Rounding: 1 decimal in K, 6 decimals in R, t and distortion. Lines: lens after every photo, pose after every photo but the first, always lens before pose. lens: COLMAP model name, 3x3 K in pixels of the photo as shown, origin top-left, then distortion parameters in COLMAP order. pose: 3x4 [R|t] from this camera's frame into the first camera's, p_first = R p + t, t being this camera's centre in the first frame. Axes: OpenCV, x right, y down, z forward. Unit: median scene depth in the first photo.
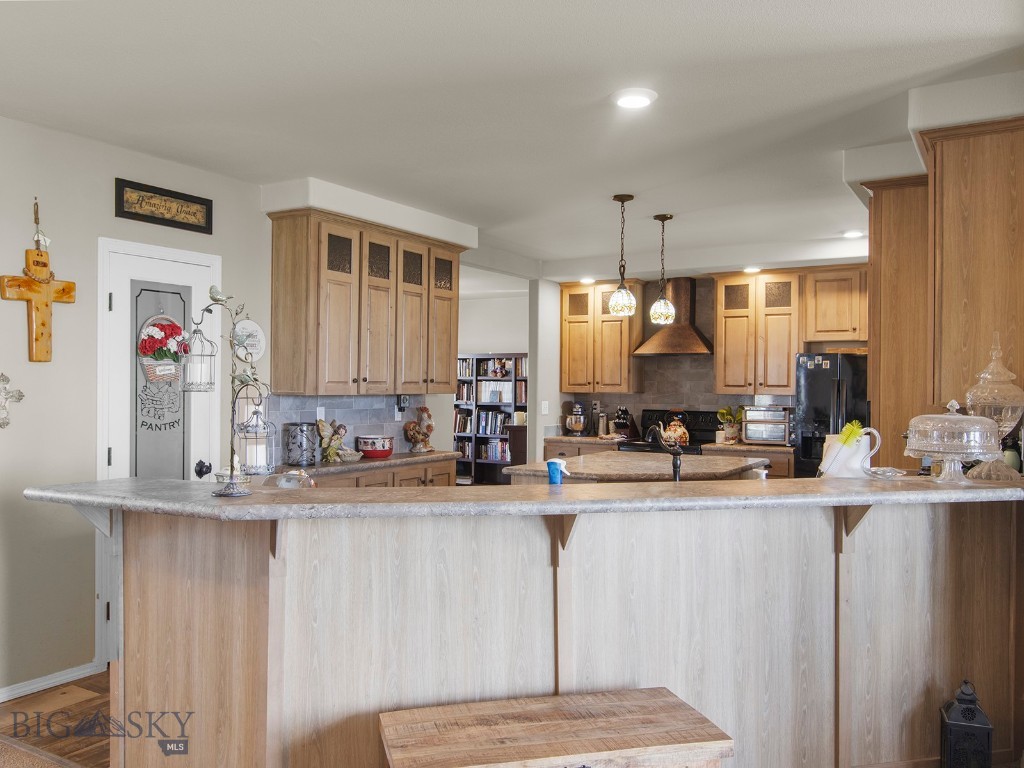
lens RADIAL K [[840.6, 0, 507.3], [0, 840.6, 389.9], [0, 0, 1]] dist [-0.003071, -0.002816]
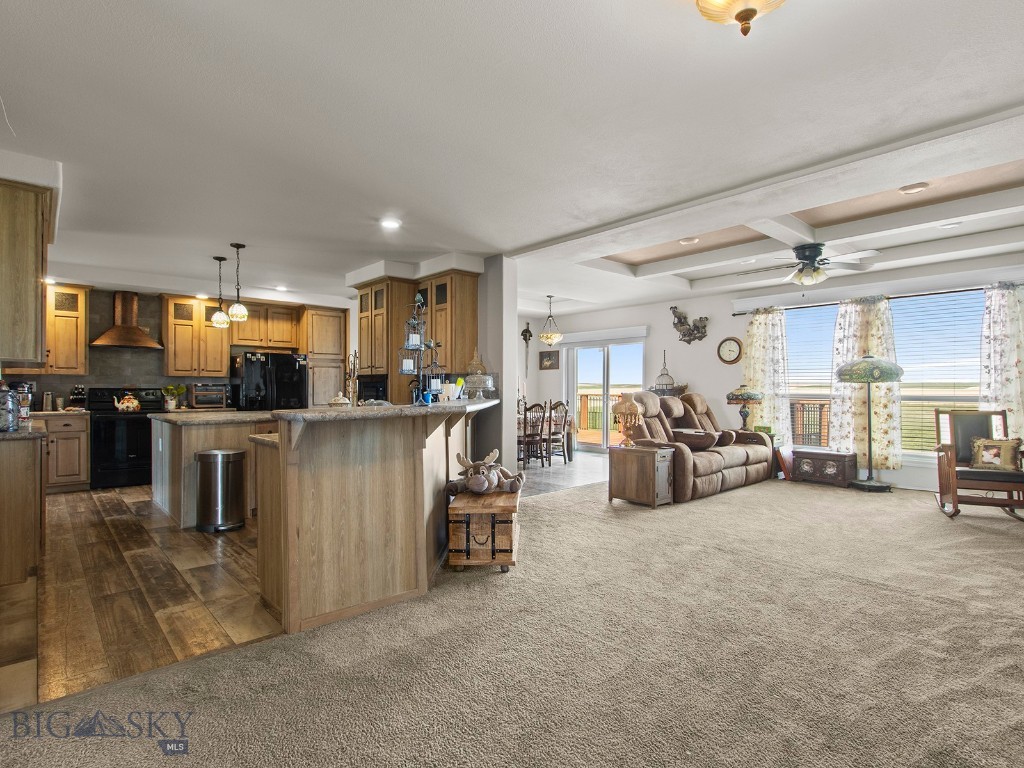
lens RADIAL K [[535.1, 0, 507.7], [0, 535.1, 392.7], [0, 0, 1]] dist [0.007230, -0.000100]
pose [[0.295750, -0.014251, 0.955159, -0.462737], [0.007080, 0.999894, 0.012726, 0.026103], [-0.955239, 0.002998, 0.295819, 0.148923]]
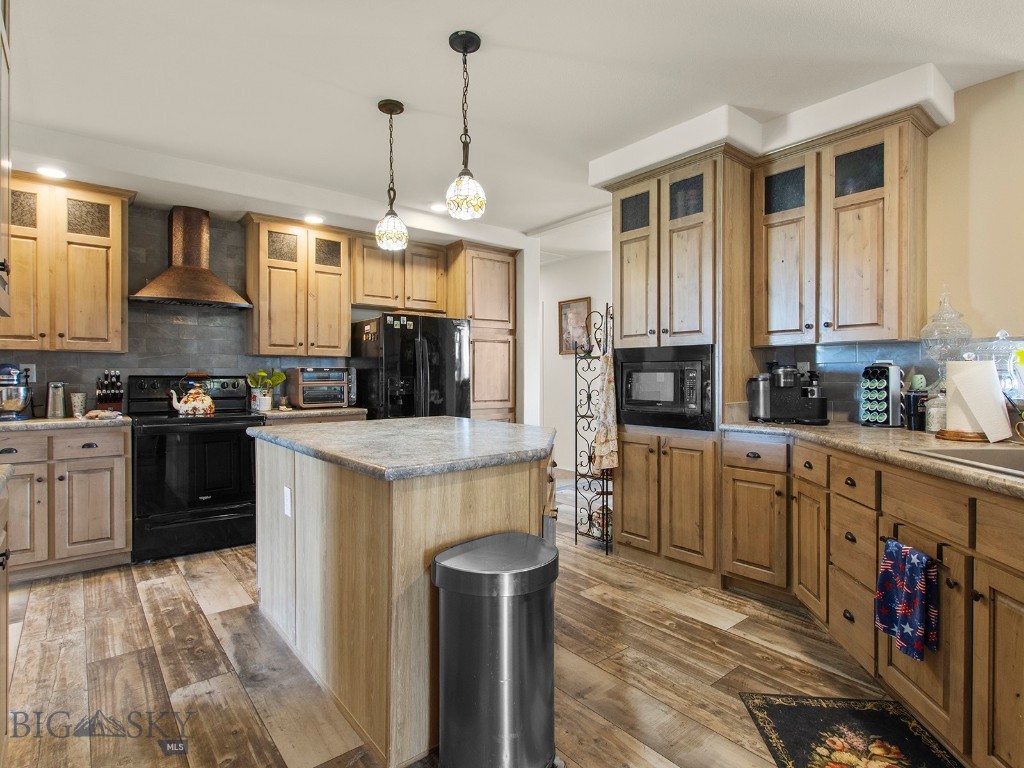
lens RADIAL K [[535.1, 0, 509.4], [0, 535.1, 378.0], [0, 0, 1]] dist [0.007230, -0.000100]
pose [[0.333002, -0.012596, 0.942842, -0.180866], [0.011302, 0.999892, 0.009367, 0.026282], [-0.942858, 0.007537, 0.333109, 0.559502]]
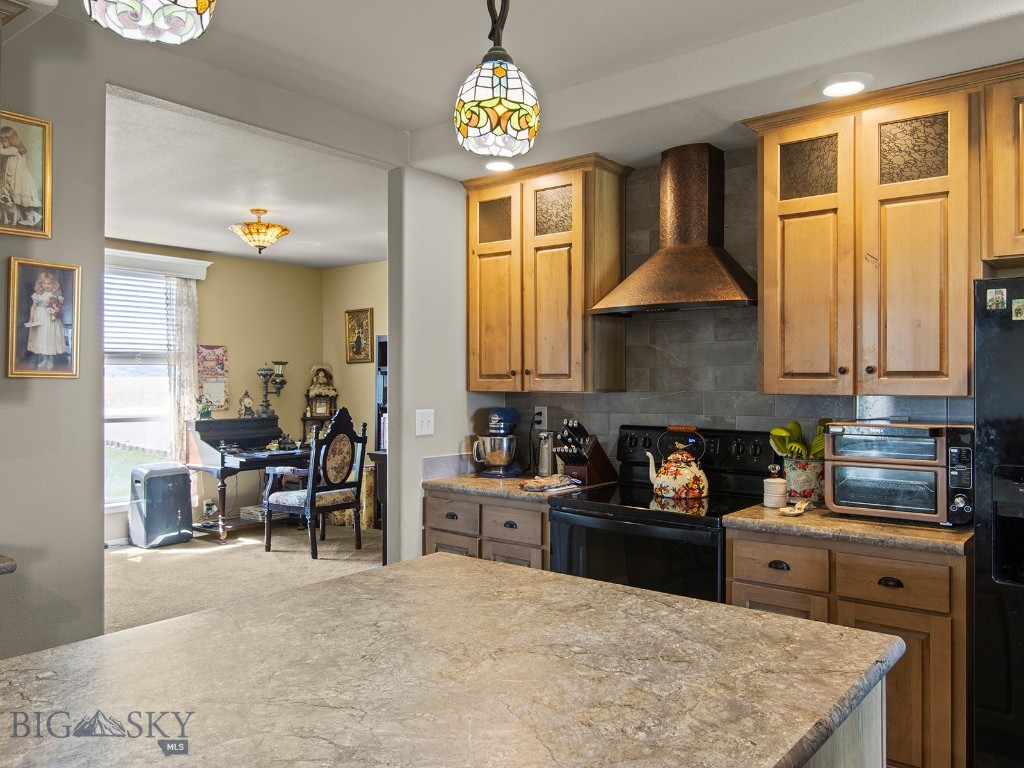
lens RADIAL K [[786.9, 0, 515.1], [0, 786.9, 378.8], [0, 0, 1]] dist [-0.011265, 0.015004]
pose [[0.991721, -0.008968, -0.128101, 0.168111], [0.007845, 0.999926, -0.009269, -0.000196], [0.128175, 0.008187, 0.991718, 0.561976]]
